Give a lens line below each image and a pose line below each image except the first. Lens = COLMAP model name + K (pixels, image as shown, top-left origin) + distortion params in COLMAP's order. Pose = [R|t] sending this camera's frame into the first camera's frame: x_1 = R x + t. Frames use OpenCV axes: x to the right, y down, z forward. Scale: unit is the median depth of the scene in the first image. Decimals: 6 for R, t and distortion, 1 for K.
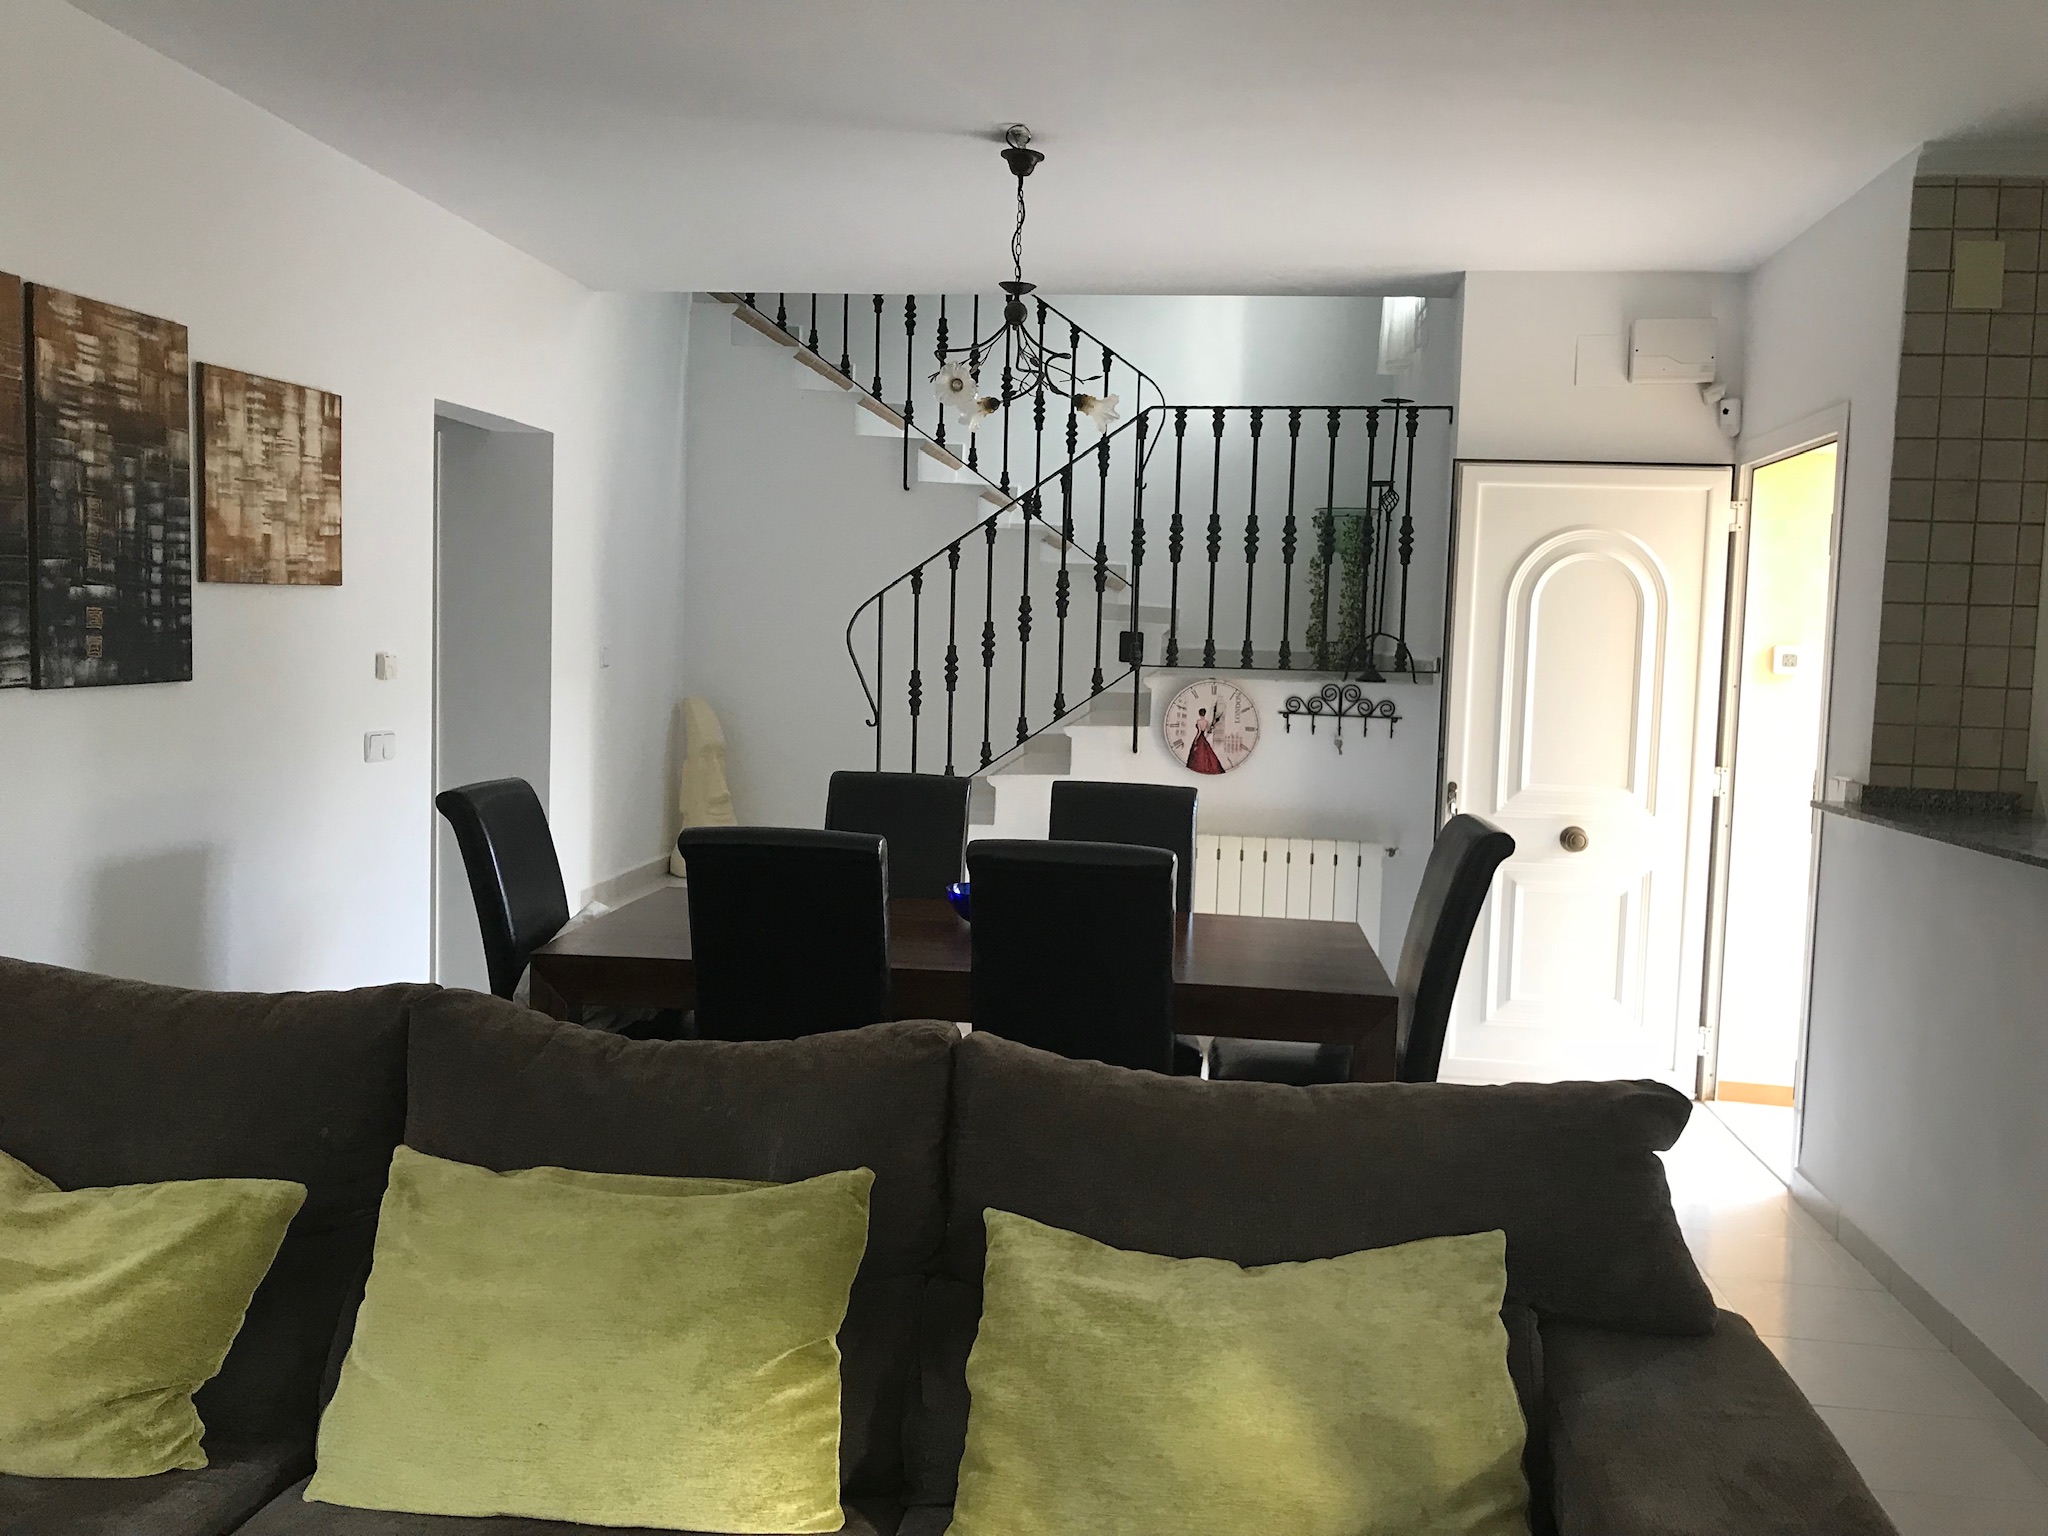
lens RADIAL K [[1691.2, 0, 1012.9], [0, 1691.2, 763.8], [0, 0, 1]] dist [0.003157, 0.012794]
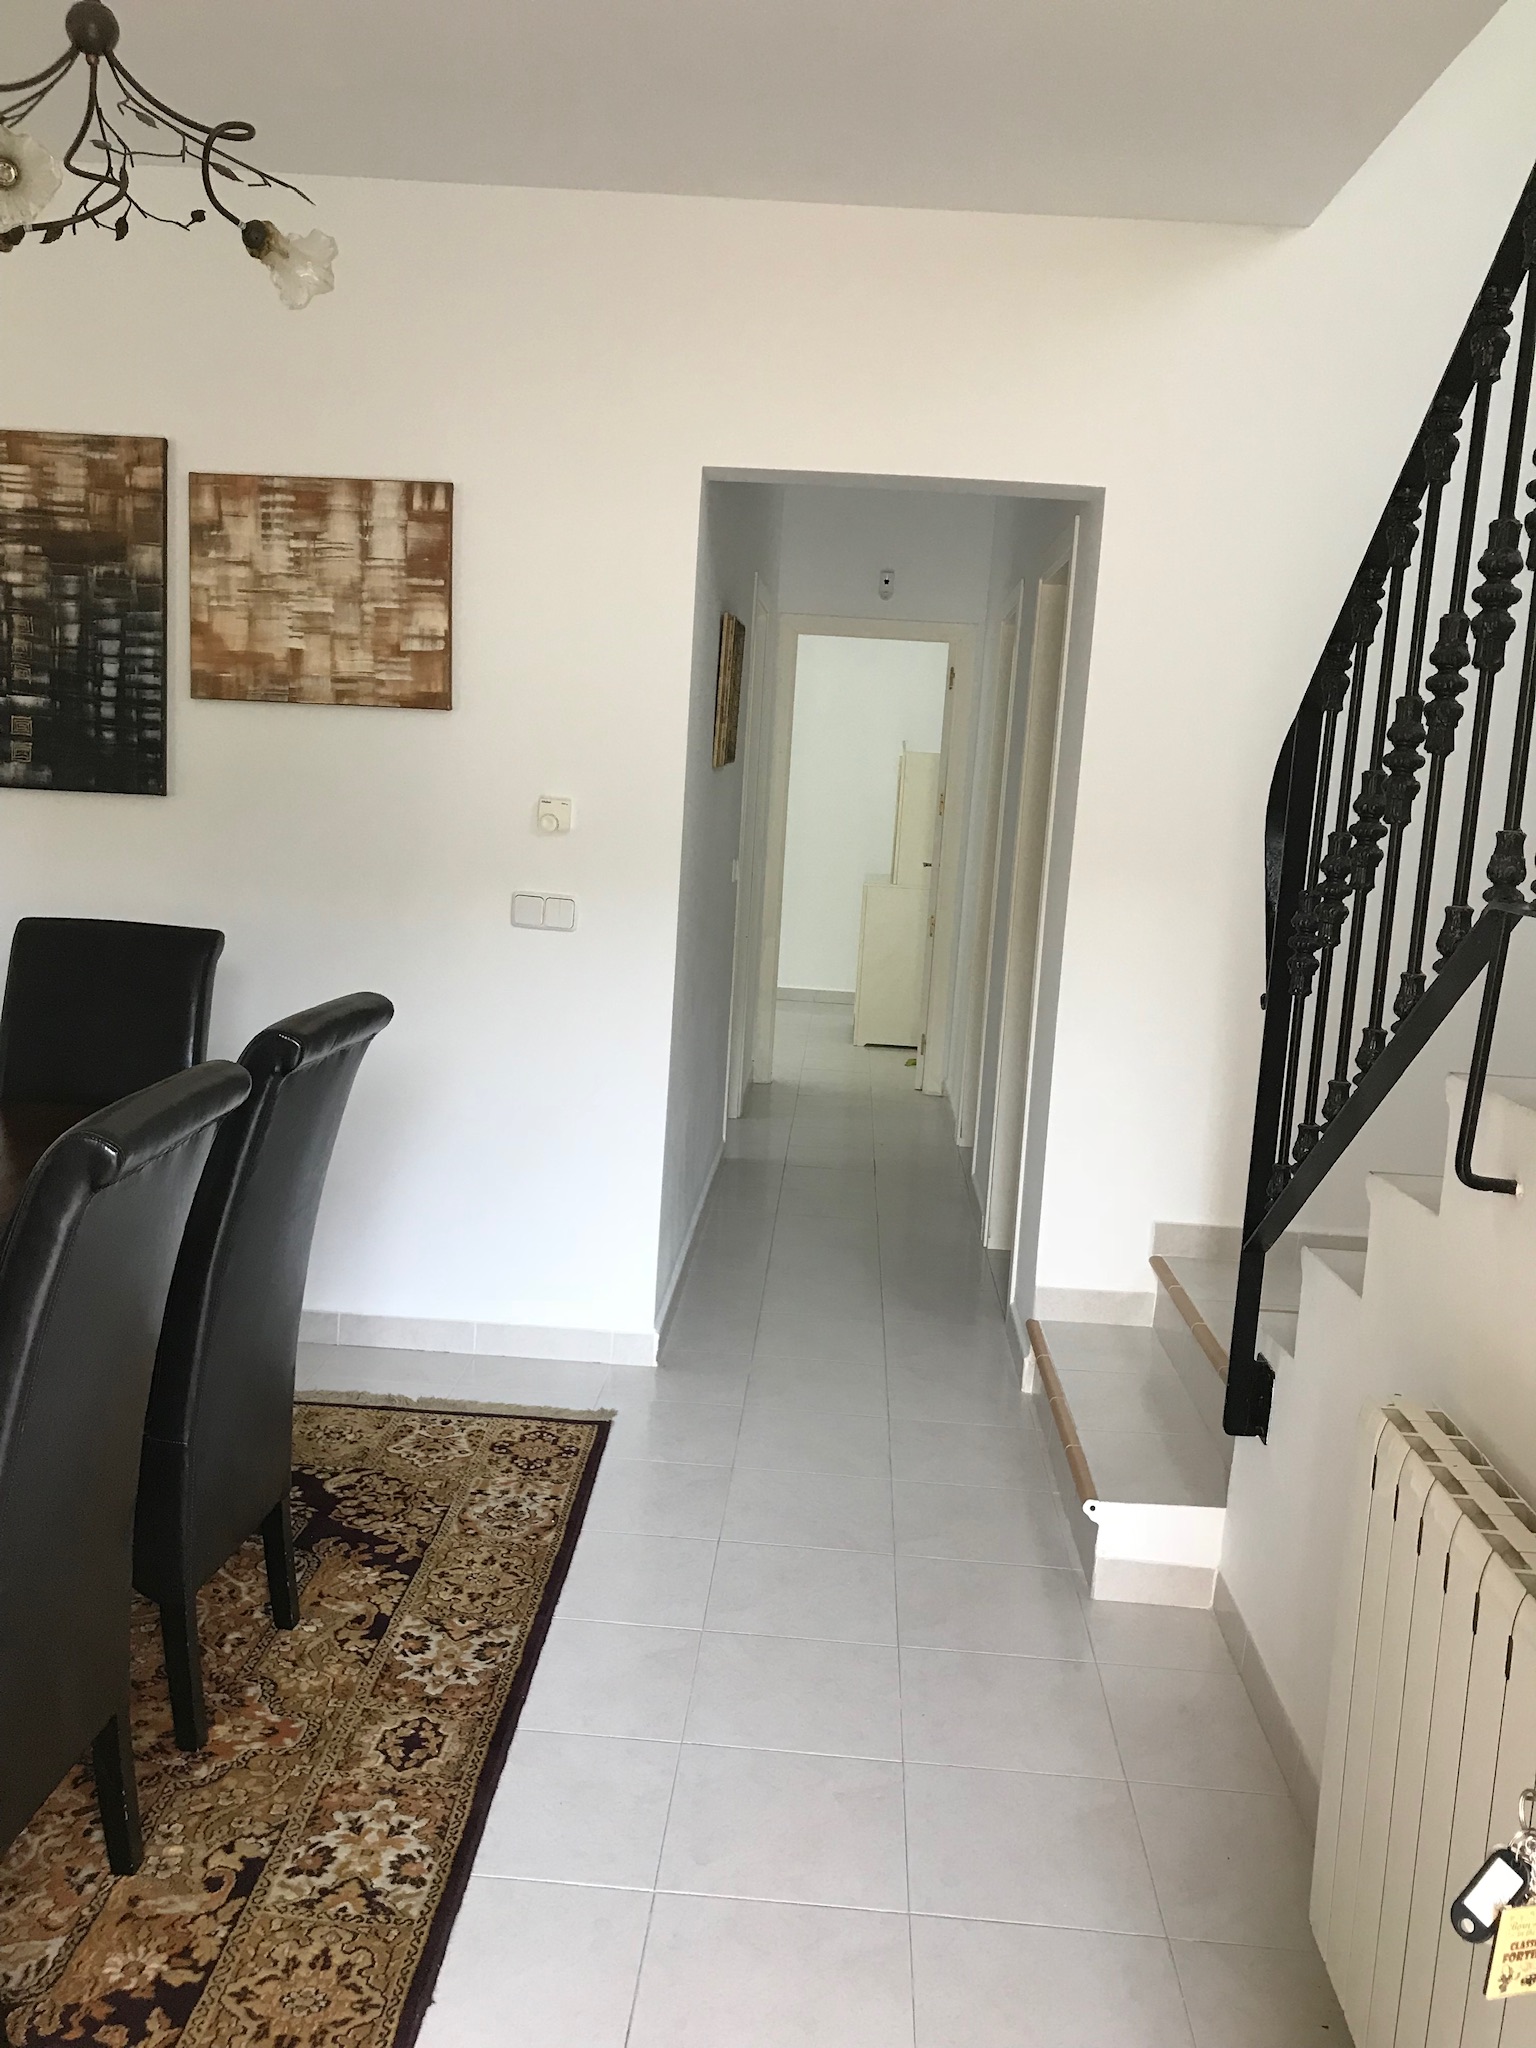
lens RADIAL K [[1691.2, 0, 765.6], [0, 1691.2, 1019.2], [0, 0, 1]] dist [0.003157, 0.012794]
pose [[0.077248, 0.118109, -0.989991, 0.531573], [-0.138211, 0.984640, 0.106686, -0.071806], [0.987386, 0.128587, 0.092386, 1.218882]]
